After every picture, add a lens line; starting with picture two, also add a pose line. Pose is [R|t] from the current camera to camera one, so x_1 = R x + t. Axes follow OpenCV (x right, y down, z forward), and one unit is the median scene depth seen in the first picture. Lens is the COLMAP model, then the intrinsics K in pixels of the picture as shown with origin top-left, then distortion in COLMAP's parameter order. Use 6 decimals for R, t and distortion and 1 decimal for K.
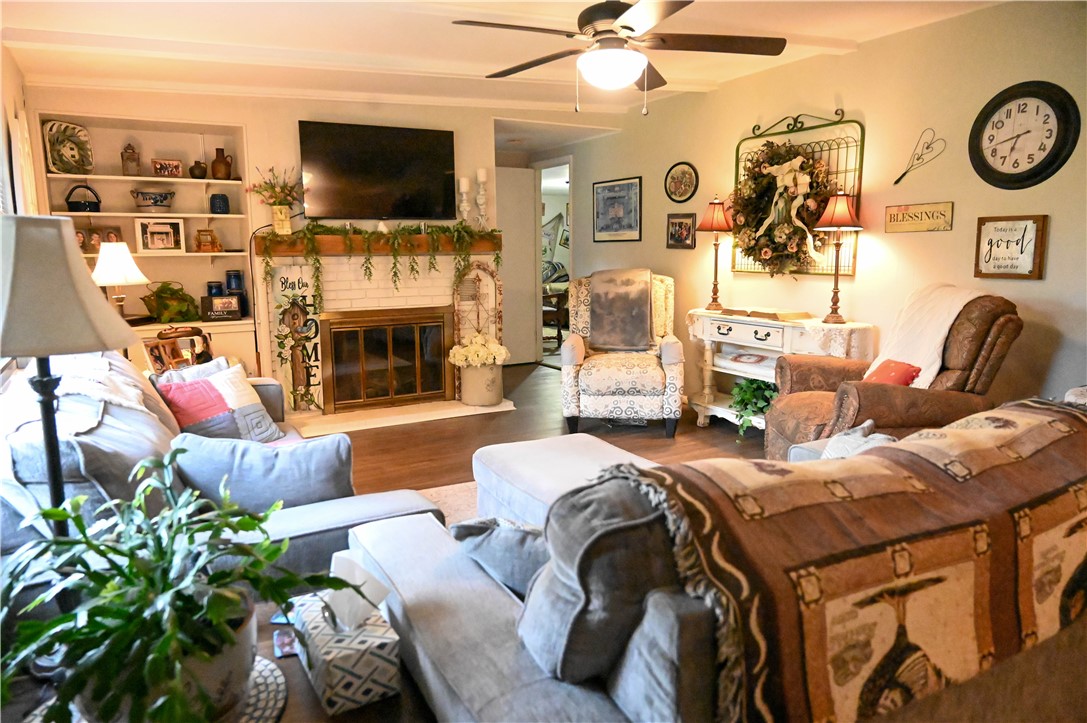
lens RADIAL K [[730.0, 0, 542.9], [0, 730.0, 361.2], [0, 0, 1]] dist [-0.006347, 0.005691]
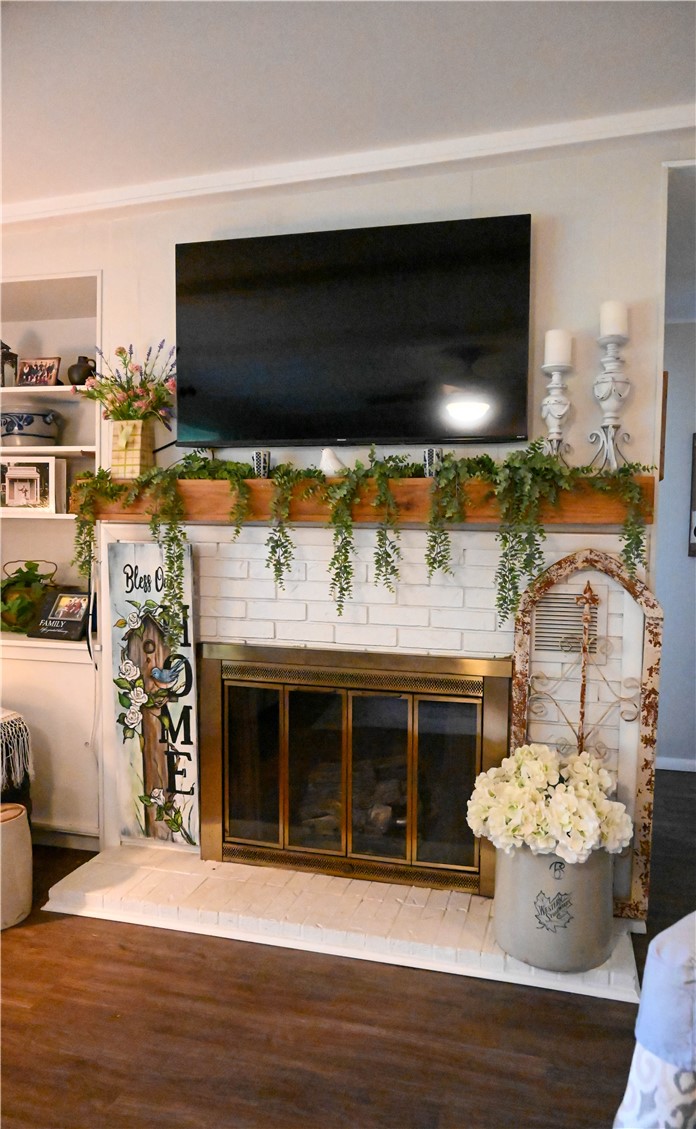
lens RADIAL K [[787.9, 0, 348.0], [0, 787.9, 562.4], [0, 0, 1]] dist [-0.004529, 0.001064]
pose [[0.714024, 0.056054, -0.697874, 0.114447], [-0.127223, 0.990583, -0.050602, -0.104282], [0.688465, 0.124917, 0.714431, 0.691687]]
